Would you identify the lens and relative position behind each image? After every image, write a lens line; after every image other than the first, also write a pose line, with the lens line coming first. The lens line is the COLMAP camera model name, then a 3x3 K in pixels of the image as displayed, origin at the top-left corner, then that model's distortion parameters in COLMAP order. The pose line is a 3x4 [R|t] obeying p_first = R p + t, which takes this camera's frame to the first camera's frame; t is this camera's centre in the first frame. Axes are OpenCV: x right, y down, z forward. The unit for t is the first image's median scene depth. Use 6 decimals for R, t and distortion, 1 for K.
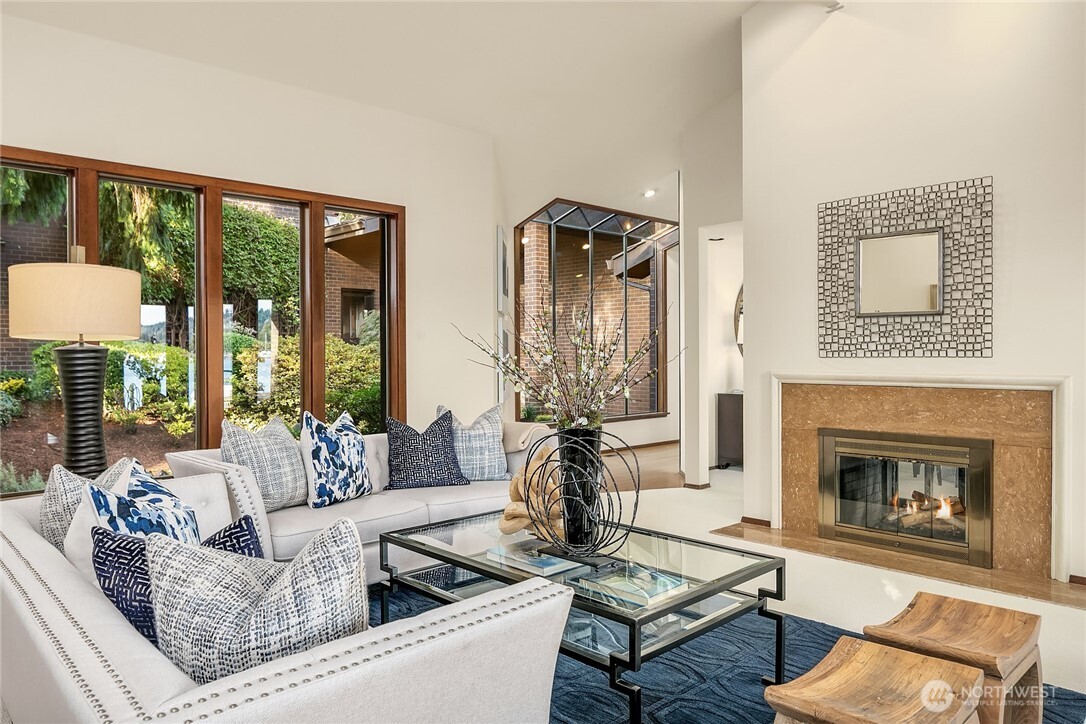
lens RADIAL K [[726.4, 0, 542.8], [0, 726.4, 360.5], [0, 0, 1]] dist [-0.006883, 0.000065]
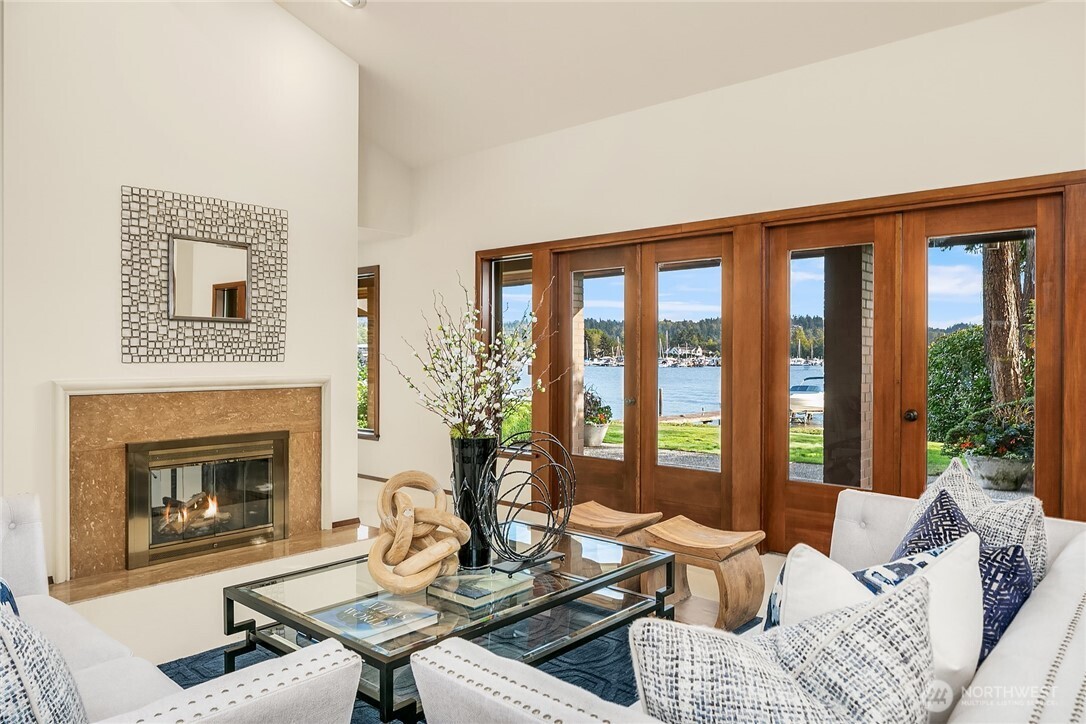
lens RADIAL K [[726.4, 0, 543.0], [0, 726.4, 360.6], [0, 0, 1]] dist [-0.006883, 0.000065]
pose [[-0.070792, -0.002281, 0.997488, -0.556186], [0.010376, 0.999942, 0.003023, -0.004800], [-0.997437, 0.010564, -0.070764, 0.604245]]
